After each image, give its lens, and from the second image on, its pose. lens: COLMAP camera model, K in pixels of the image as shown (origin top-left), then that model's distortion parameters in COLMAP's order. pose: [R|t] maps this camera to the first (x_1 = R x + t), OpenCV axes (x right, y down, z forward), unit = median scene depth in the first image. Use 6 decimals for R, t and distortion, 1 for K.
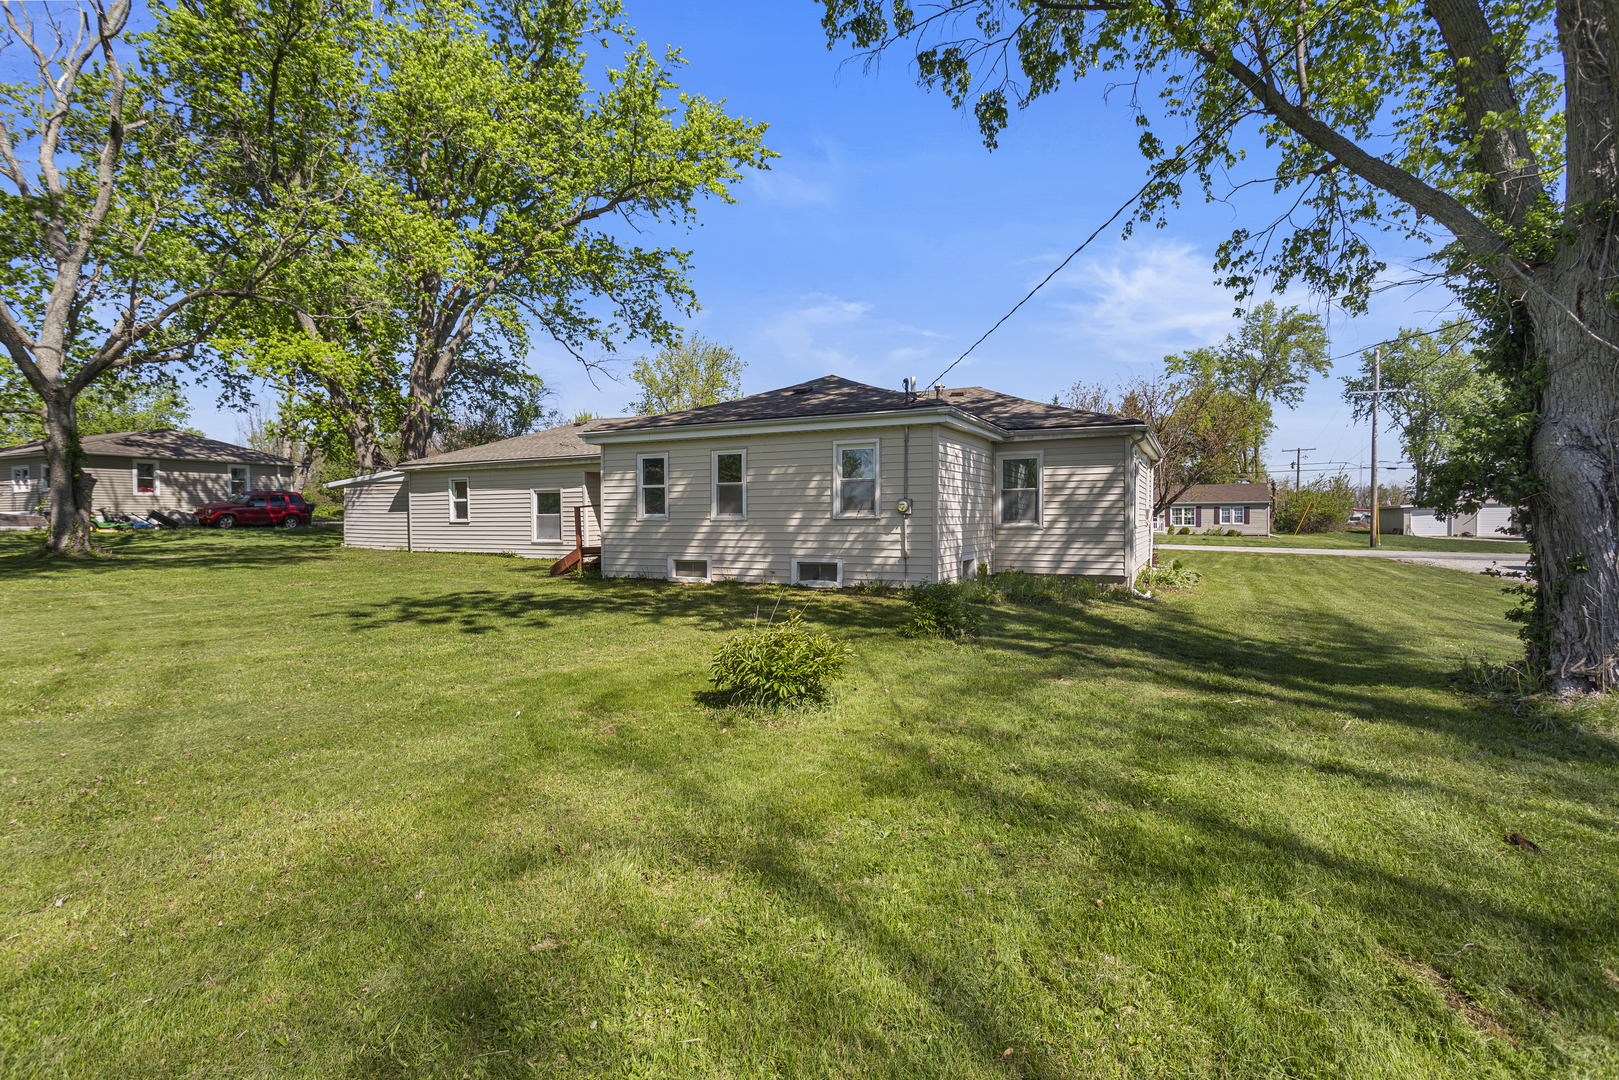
lens RADIAL K [[775.4, 0, 799.3], [0, 775.4, 515.8], [0, 0, 1]] dist [-0.002364, 0.010497]
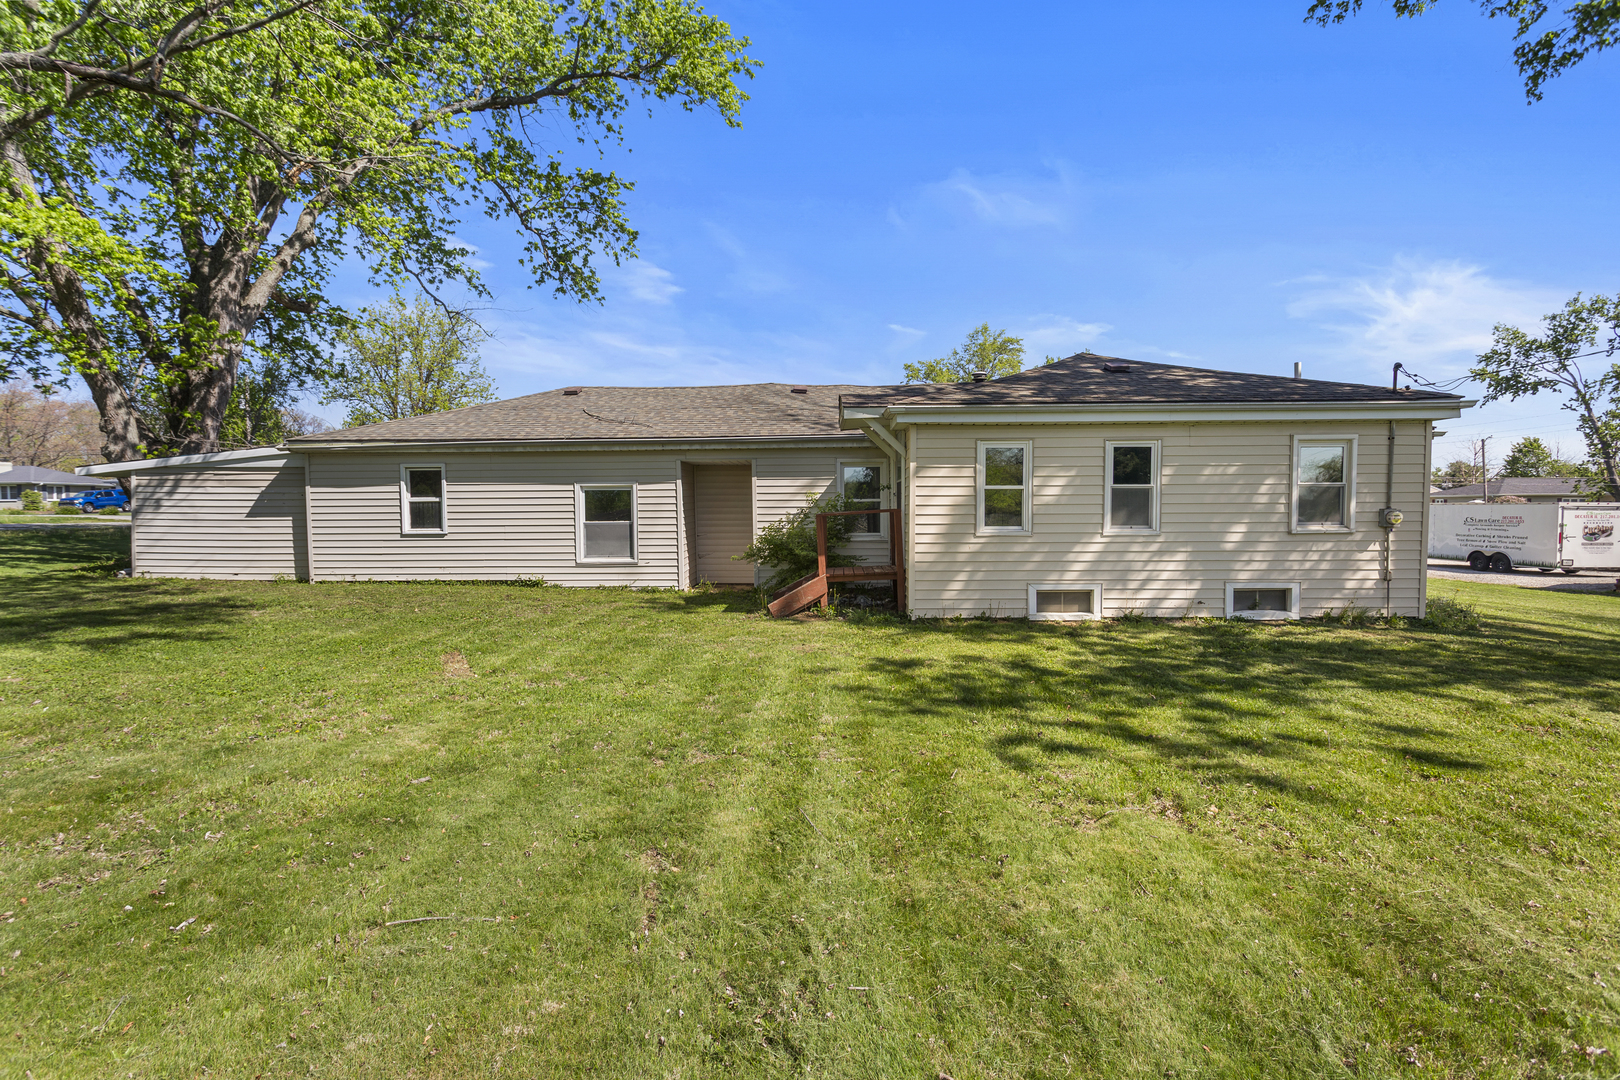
lens RADIAL K [[775.9, 0, 799.8], [0, 775.9, 515.7], [0, 0, 1]] dist [-0.002364, 0.010497]
pose [[0.900745, -0.004647, 0.434323, -0.671116], [0.000981, 0.999962, 0.008663, -0.018692], [-0.434346, -0.007377, 0.900716, 0.445092]]
